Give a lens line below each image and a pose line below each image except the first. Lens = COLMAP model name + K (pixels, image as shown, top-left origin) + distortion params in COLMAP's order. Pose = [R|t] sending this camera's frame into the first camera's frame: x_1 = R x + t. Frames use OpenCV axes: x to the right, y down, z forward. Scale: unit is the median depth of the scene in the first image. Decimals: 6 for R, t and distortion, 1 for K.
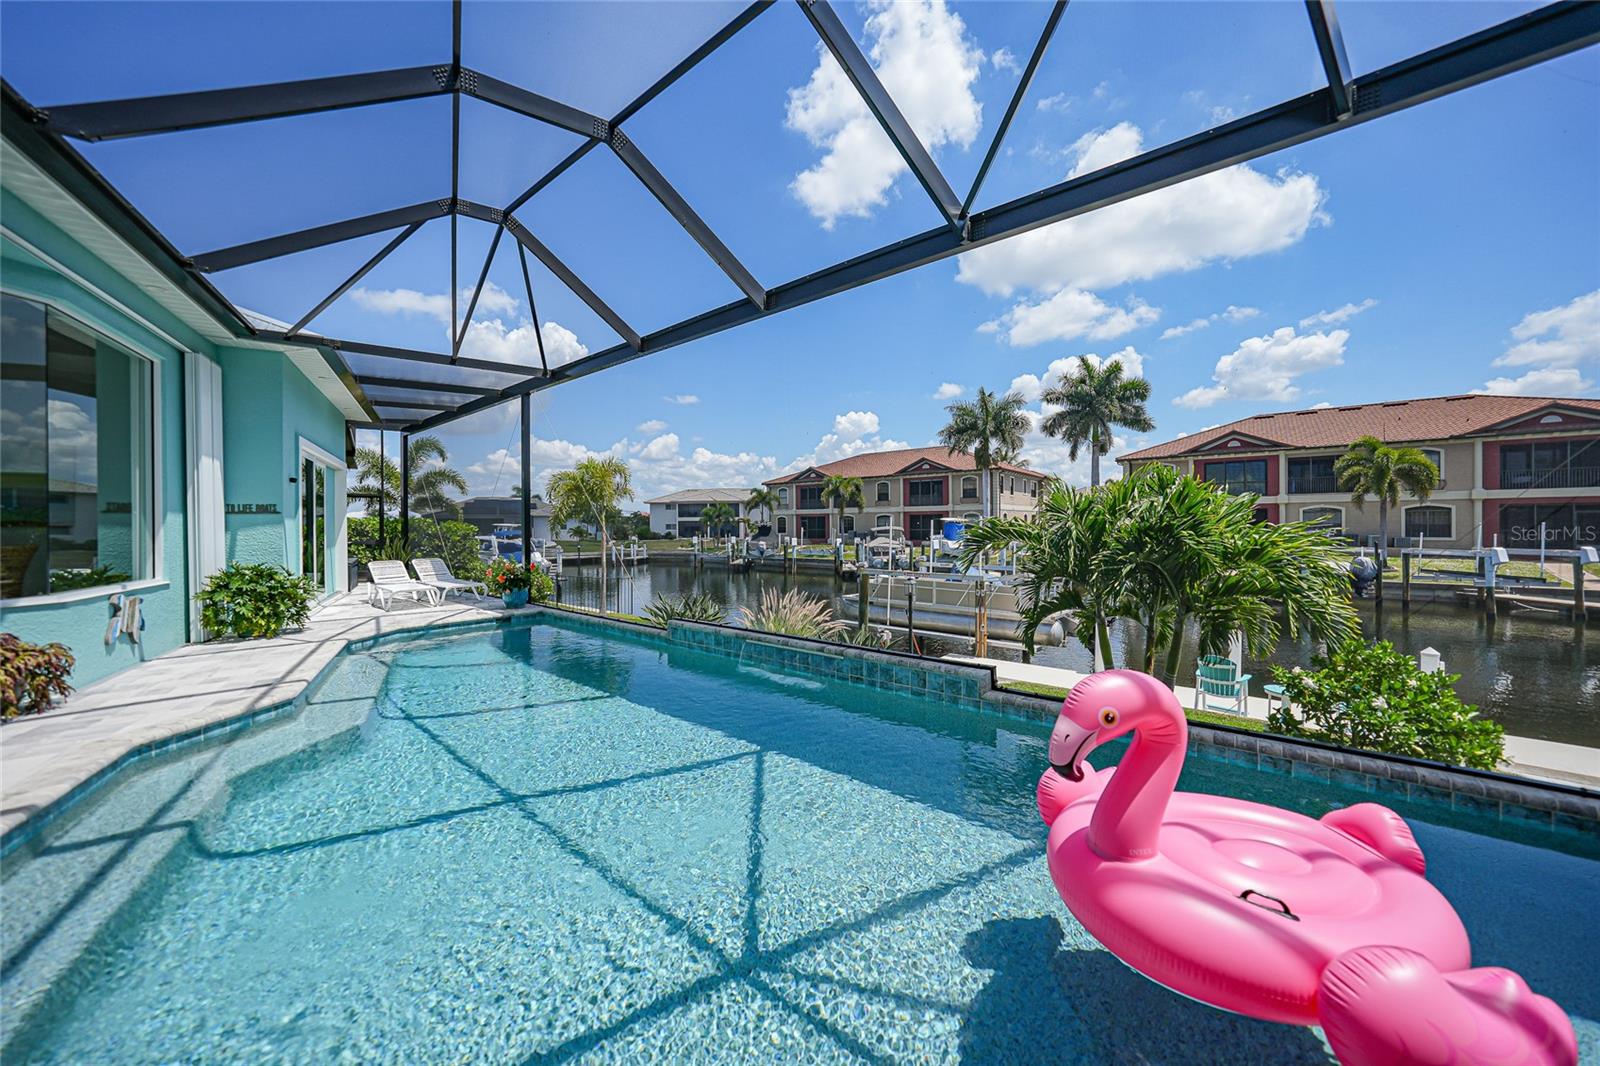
lens RADIAL K [[558.3, 0, 805.9], [0, 558.3, 521.9], [0, 0, 1]] dist [-0.024217, 0.005309]
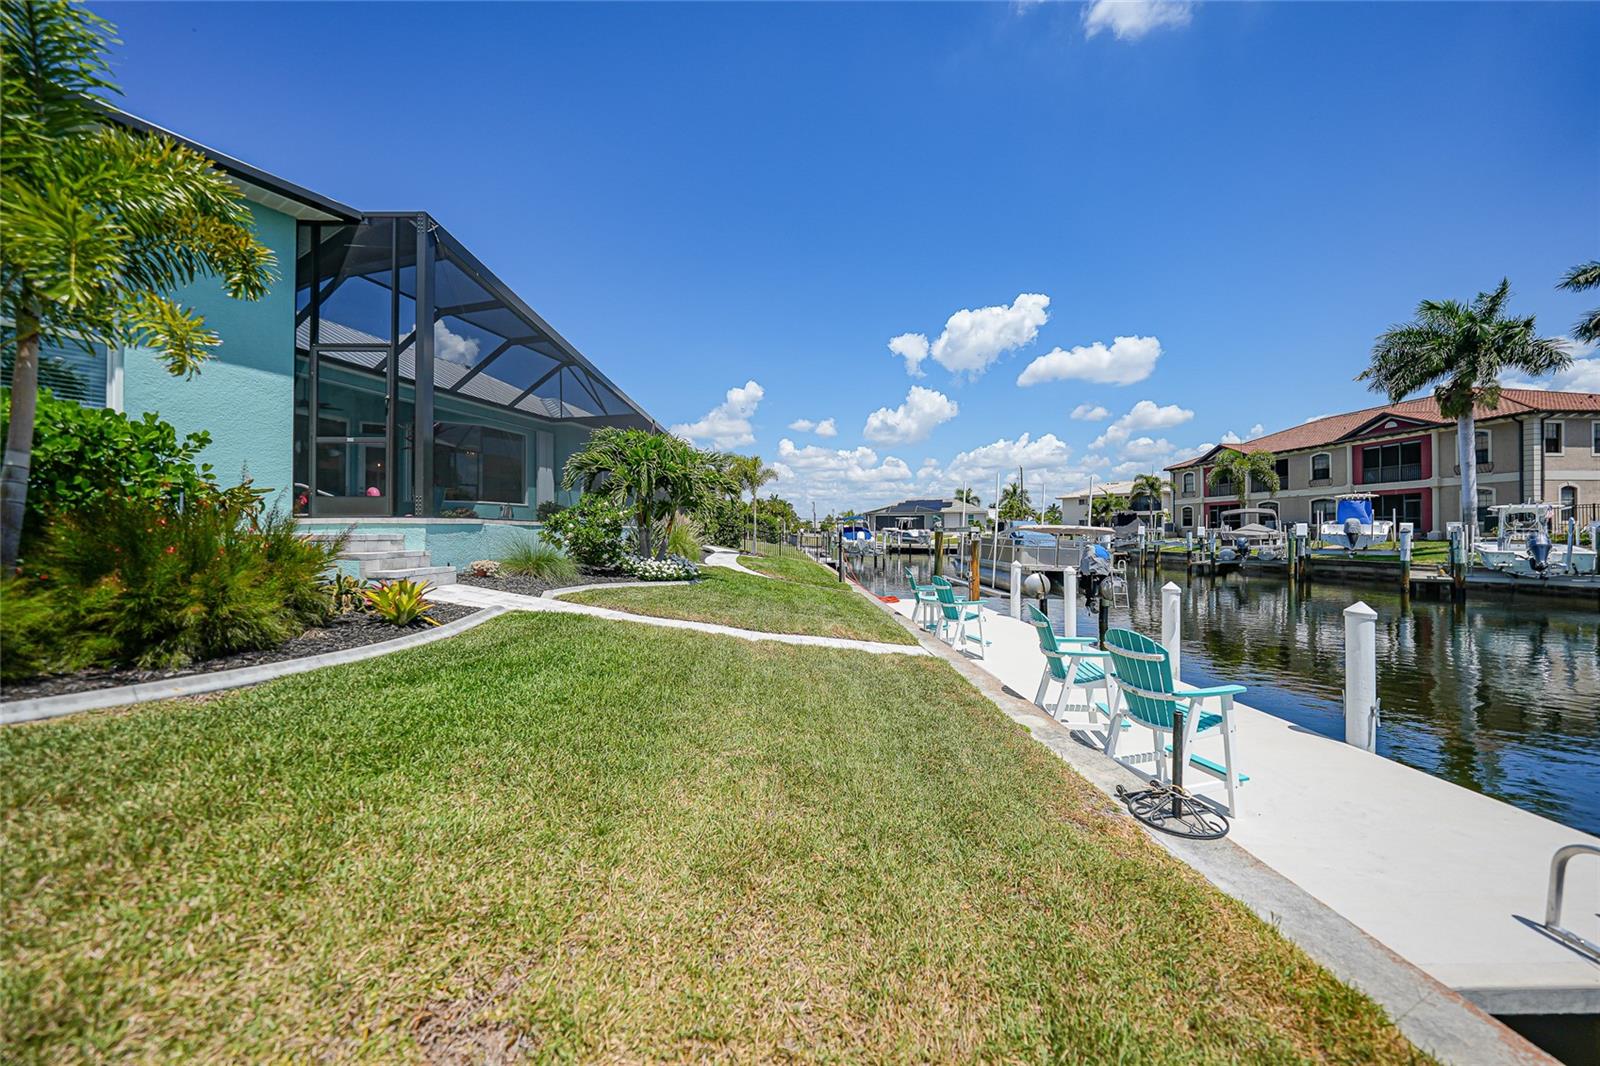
lens RADIAL K [[558.3, 0, 789.7], [0, 558.3, 525.9], [0, 0, 1]] dist [-0.024217, 0.005309]
pose [[0.647975, -0.002355, -0.761658, 0.350774], [0.001192, 0.999997, -0.002077, 0.036329], [0.761660, 0.000438, 0.647976, -0.000630]]
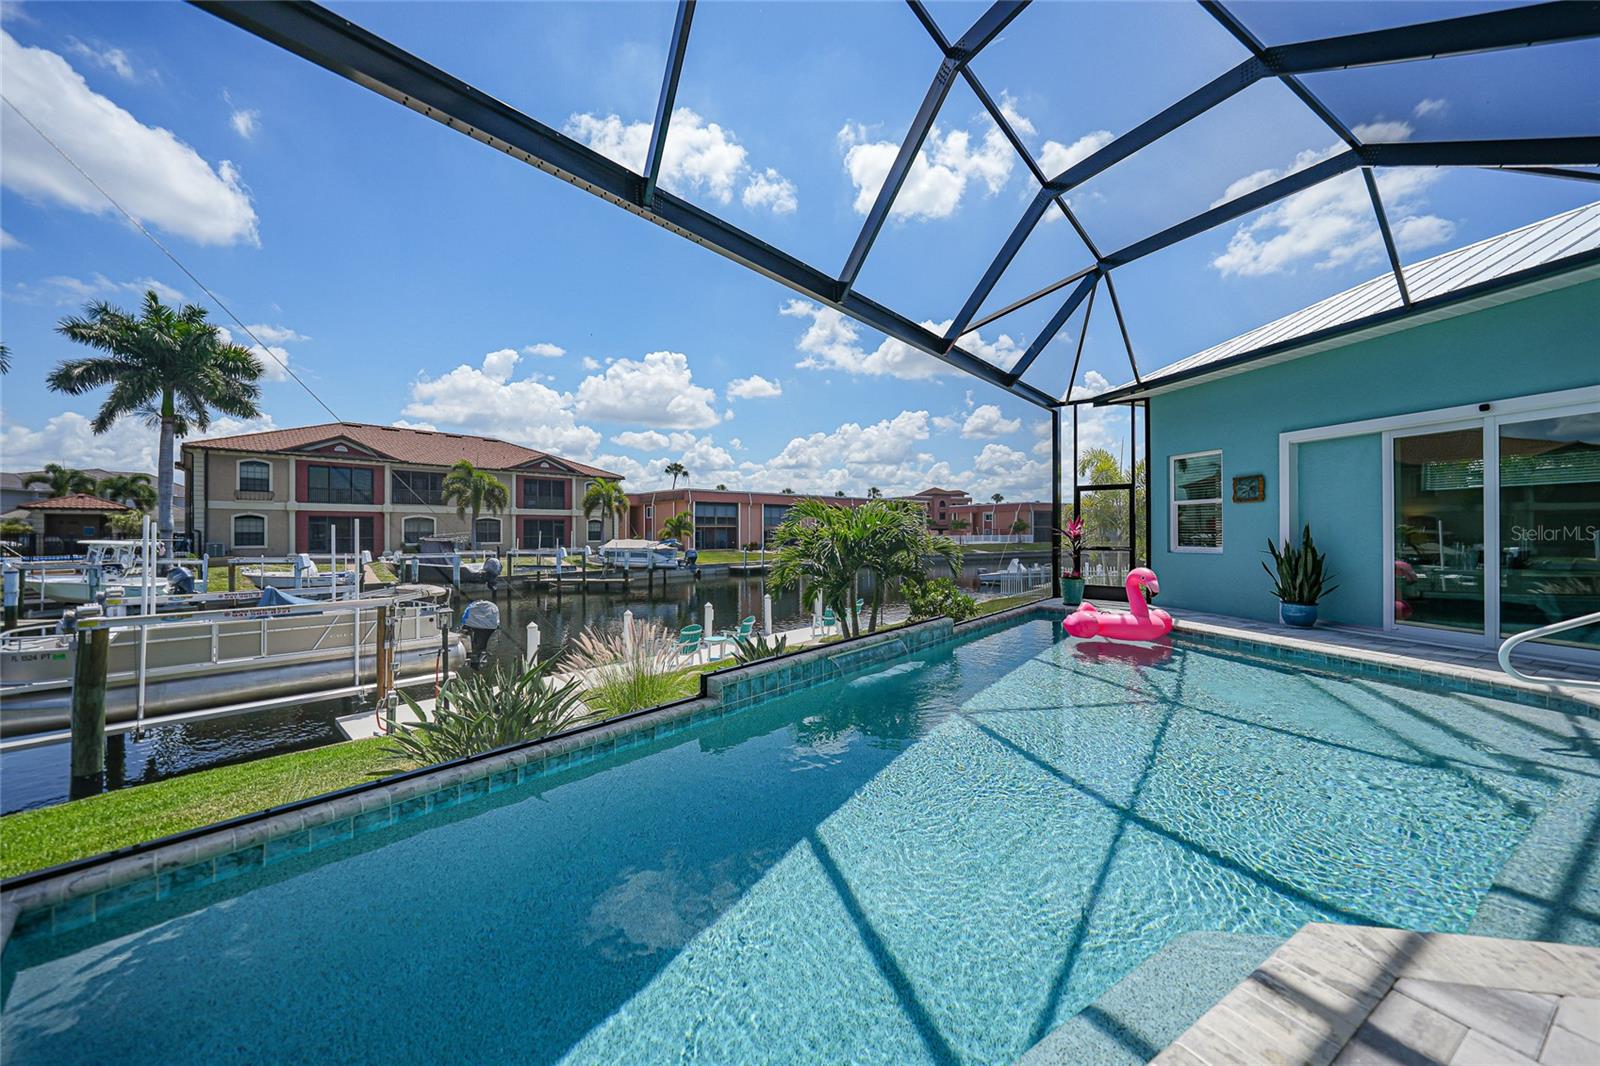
lens RADIAL K [[558.3, 0, 796.9], [0, 558.3, 537.5], [0, 0, 1]] dist [-0.024217, 0.005309]
pose [[0.051424, -0.008411, 0.998641, -0.151019], [-0.004609, 0.999952, 0.008660, 0.001932], [-0.998666, -0.005048, 0.051383, 0.152698]]
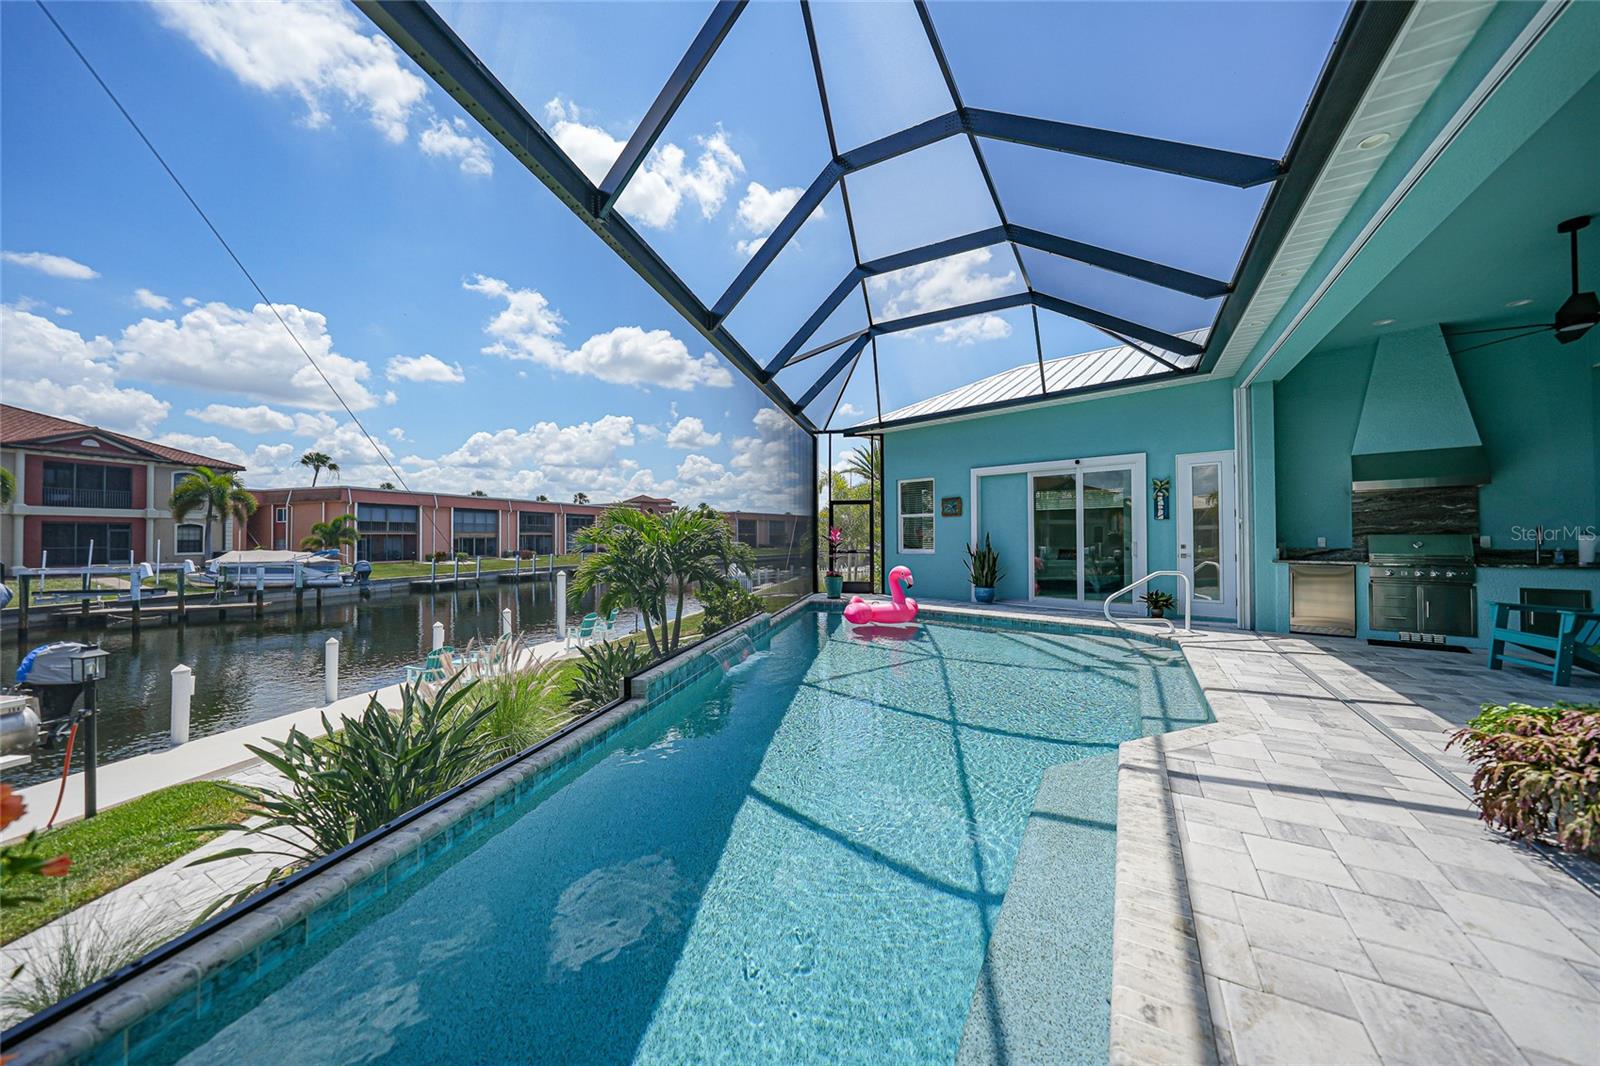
lens RADIAL K [[558.3, 0, 796.2], [0, 558.3, 543.7], [0, 0, 1]] dist [-0.024217, 0.005309]
pose [[-0.452319, -0.004358, 0.891846, -0.158249], [-0.000083, 0.999988, 0.004844, 0.002448], [-0.891856, 0.002117, -0.452314, 0.197943]]
